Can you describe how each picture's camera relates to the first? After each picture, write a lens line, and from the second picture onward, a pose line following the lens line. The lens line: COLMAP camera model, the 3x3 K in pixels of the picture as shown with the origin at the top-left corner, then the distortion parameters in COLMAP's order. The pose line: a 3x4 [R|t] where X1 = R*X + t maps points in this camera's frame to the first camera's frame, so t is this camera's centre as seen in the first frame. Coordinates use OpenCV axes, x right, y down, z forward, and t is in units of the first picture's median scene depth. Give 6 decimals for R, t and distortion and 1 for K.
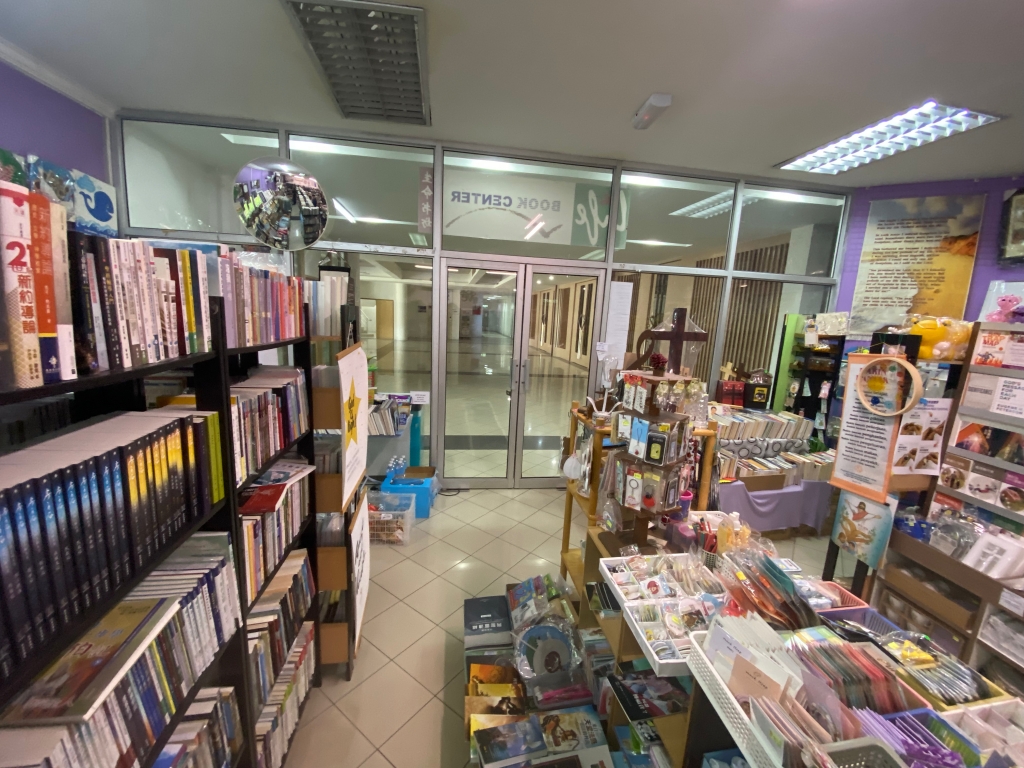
lens RADIAL K [[416.0, 0, 510.1], [0, 416.0, 390.8], [0, 0, 1]] dist [0.007848, -0.015484]
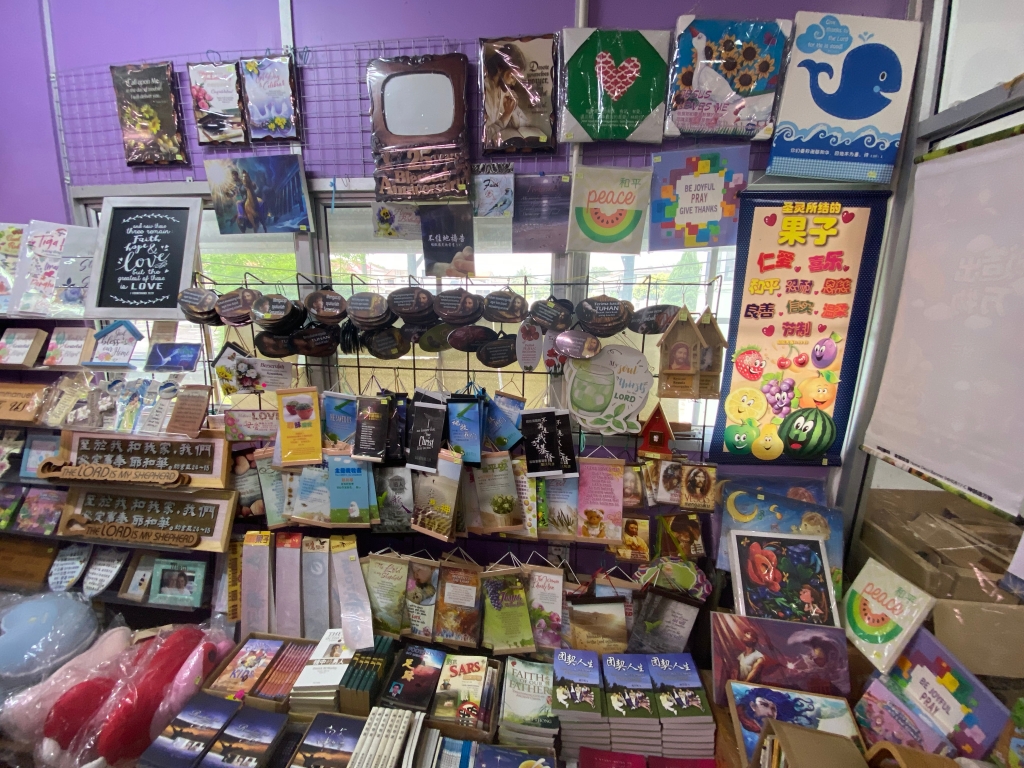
lens RADIAL K [[416.0, 0, 510.1], [0, 416.0, 390.8], [0, 0, 1]] dist [0.007848, -0.015484]
pose [[-0.252583, 0.165391, -0.953335, -0.436917], [-0.199998, 0.955080, 0.218683, -0.161321], [0.946680, 0.245901, -0.208159, 0.792498]]
